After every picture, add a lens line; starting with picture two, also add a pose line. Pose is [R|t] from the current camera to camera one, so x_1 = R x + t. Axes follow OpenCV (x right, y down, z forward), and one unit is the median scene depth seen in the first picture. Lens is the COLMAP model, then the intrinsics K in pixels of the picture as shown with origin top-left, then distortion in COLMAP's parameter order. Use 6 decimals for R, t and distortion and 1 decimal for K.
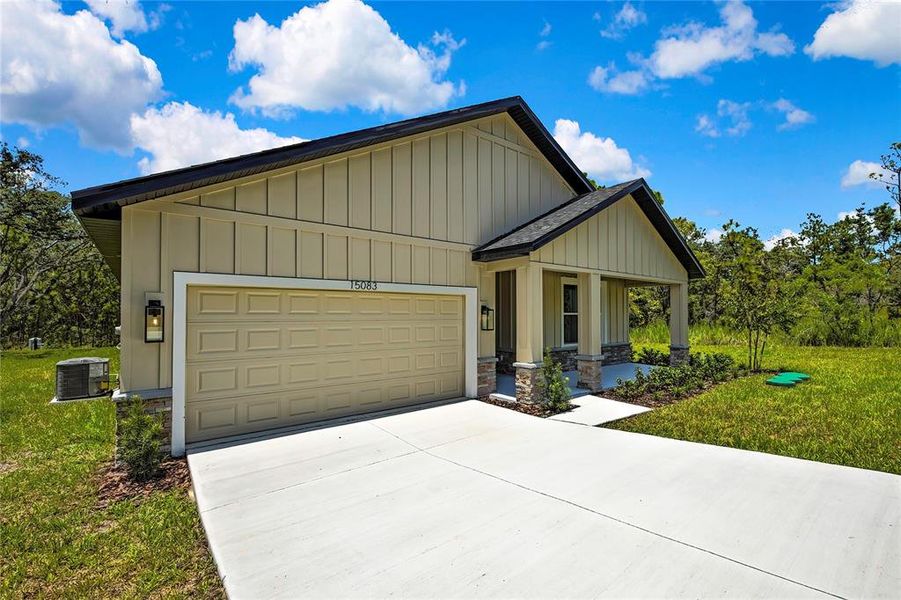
lens RADIAL K [[400.8, 0, 453.5], [0, 400.8, 305.5], [0, 0, 1]] dist [-0.000220, 0.000207]
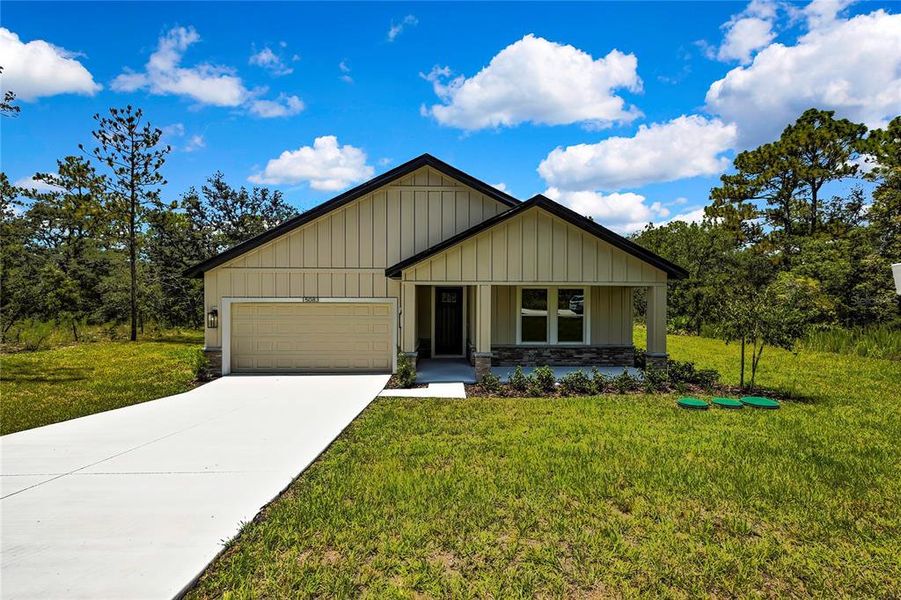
lens RADIAL K [[394.7, 0, 450.5], [0, 394.7, 300.0], [0, 0, 1]] dist [-0.004492, 0.000035]
pose [[0.794731, 0.002313, -0.606958, 1.205105], [0.010447, 0.999792, 0.017489, -0.067466], [0.606872, -0.020240, 0.794542, -0.005614]]
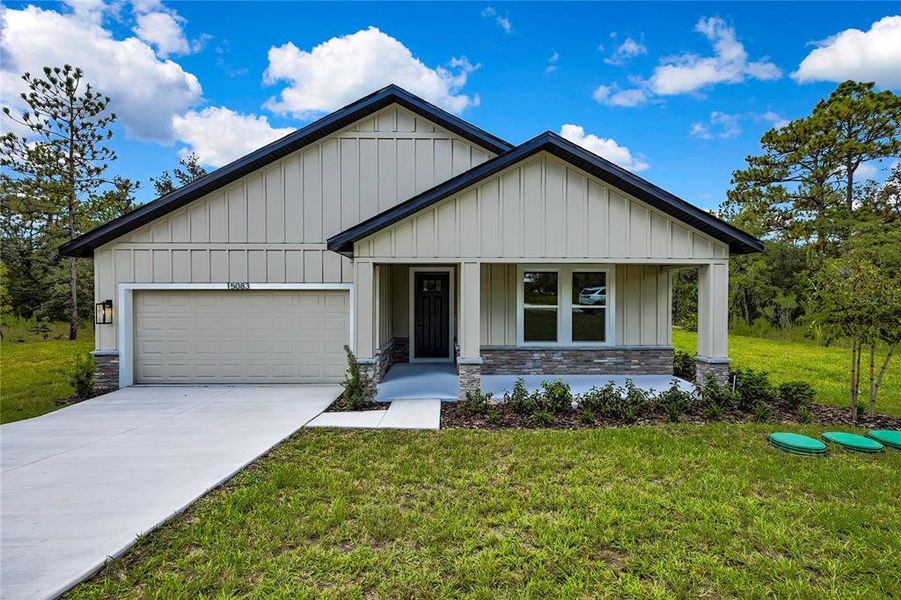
lens RADIAL K [[384.1, 0, 453.6], [0, 384.1, 303.8], [0, 0, 1]] dist [-0.003023, -0.000038]
pose [[0.789919, 0.010398, -0.613123, 1.002703], [0.012653, 0.999367, 0.033250, -0.023144], [0.613081, -0.034023, 0.789287, 0.400076]]
